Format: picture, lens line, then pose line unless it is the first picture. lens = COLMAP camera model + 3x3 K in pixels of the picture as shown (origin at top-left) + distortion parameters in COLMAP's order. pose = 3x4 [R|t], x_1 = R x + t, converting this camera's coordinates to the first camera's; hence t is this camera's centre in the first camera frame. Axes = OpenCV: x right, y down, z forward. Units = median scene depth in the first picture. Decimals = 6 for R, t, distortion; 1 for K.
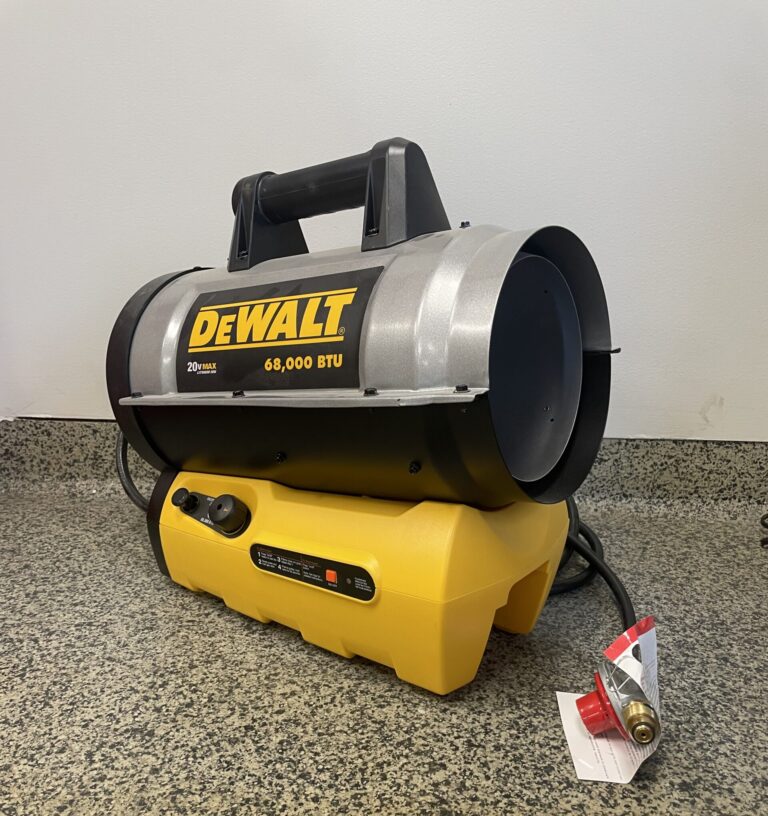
lens RADIAL K [[829.0, 0, 387.6], [0, 829.0, 407.7], [0, 0, 1]] dist [0.077072, -0.037824]
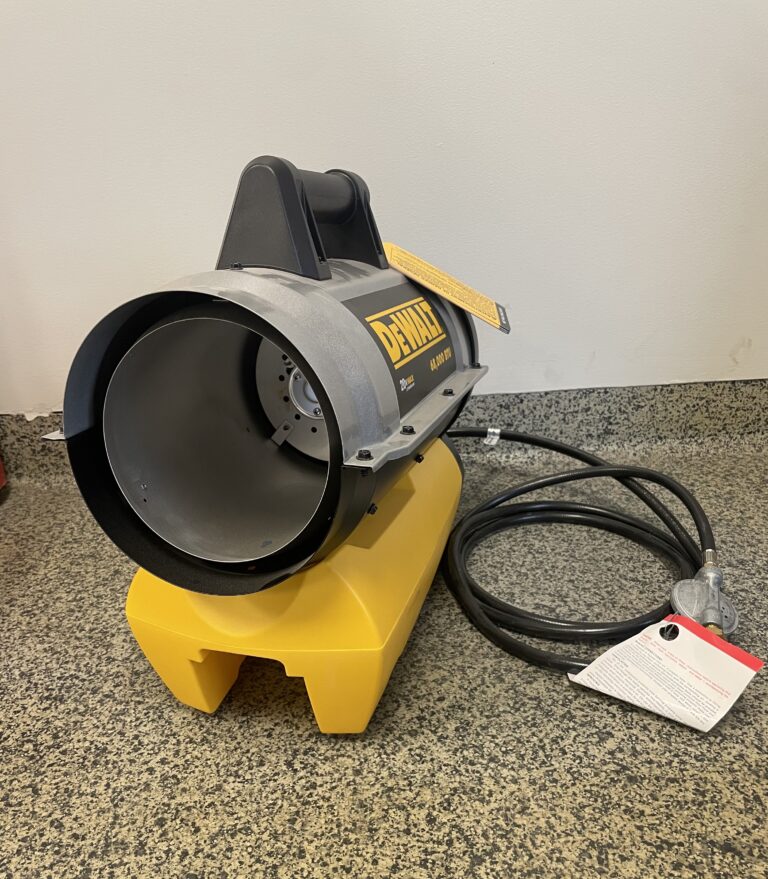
lens RADIAL K [[842.6, 0, 382.3], [0, 842.6, 438.4], [0, 0, 1]] dist [0.083182, -0.031143]
pose [[0.988013, -0.089462, 0.125804, -0.335406], [0.067315, 0.983070, 0.170418, -0.171301], [-0.138920, -0.159906, 0.977308, -0.005946]]
